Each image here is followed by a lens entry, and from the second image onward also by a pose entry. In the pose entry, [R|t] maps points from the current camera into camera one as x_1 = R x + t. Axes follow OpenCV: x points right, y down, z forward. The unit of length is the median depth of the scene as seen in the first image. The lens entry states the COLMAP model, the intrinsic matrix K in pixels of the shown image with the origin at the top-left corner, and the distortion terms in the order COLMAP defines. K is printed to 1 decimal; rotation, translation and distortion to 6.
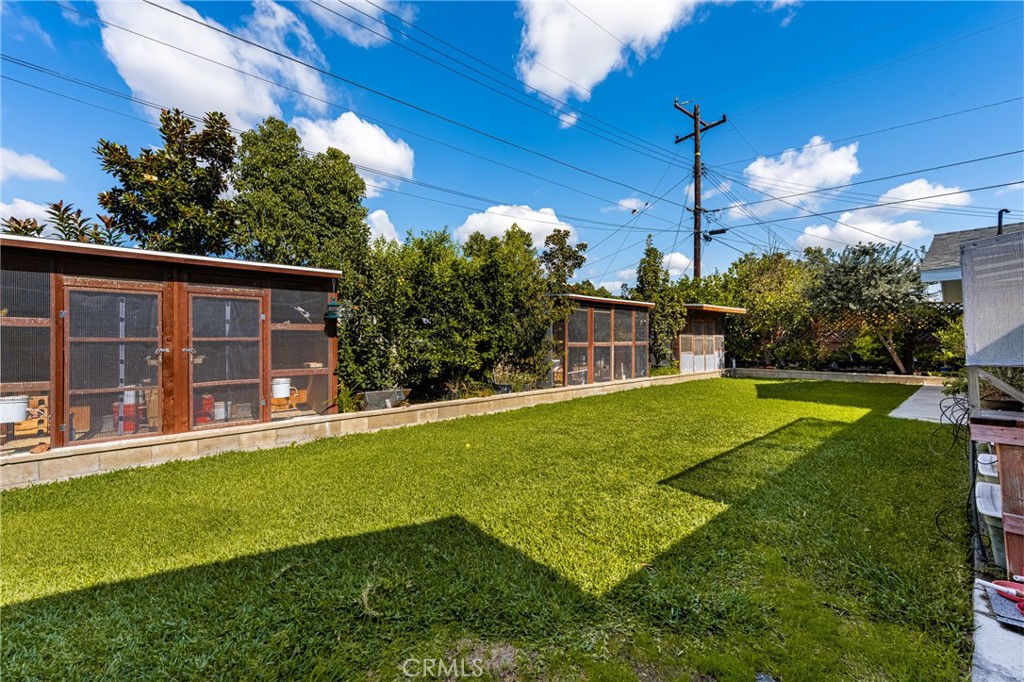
lens RADIAL K [[398.6, 0, 512.0], [0, 398.6, 341.0], [0, 0, 1]] dist [0.000630, 0.000043]
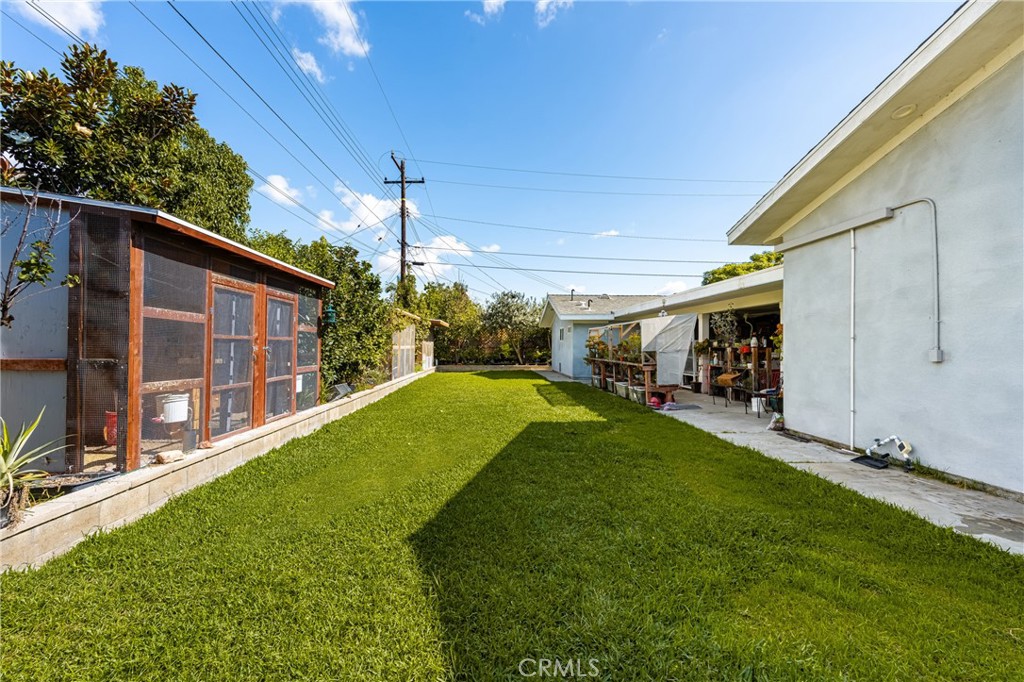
lens RADIAL K [[409.8, 0, 511.3], [0, 409.8, 344.3], [0, 0, 1]] dist [0.000195, -0.000007]
pose [[0.597490, 0.010600, 0.801806, -0.567374], [-0.003172, 0.999936, -0.010856, 0.009854], [-0.801870, 0.003943, 0.597486, -0.083051]]
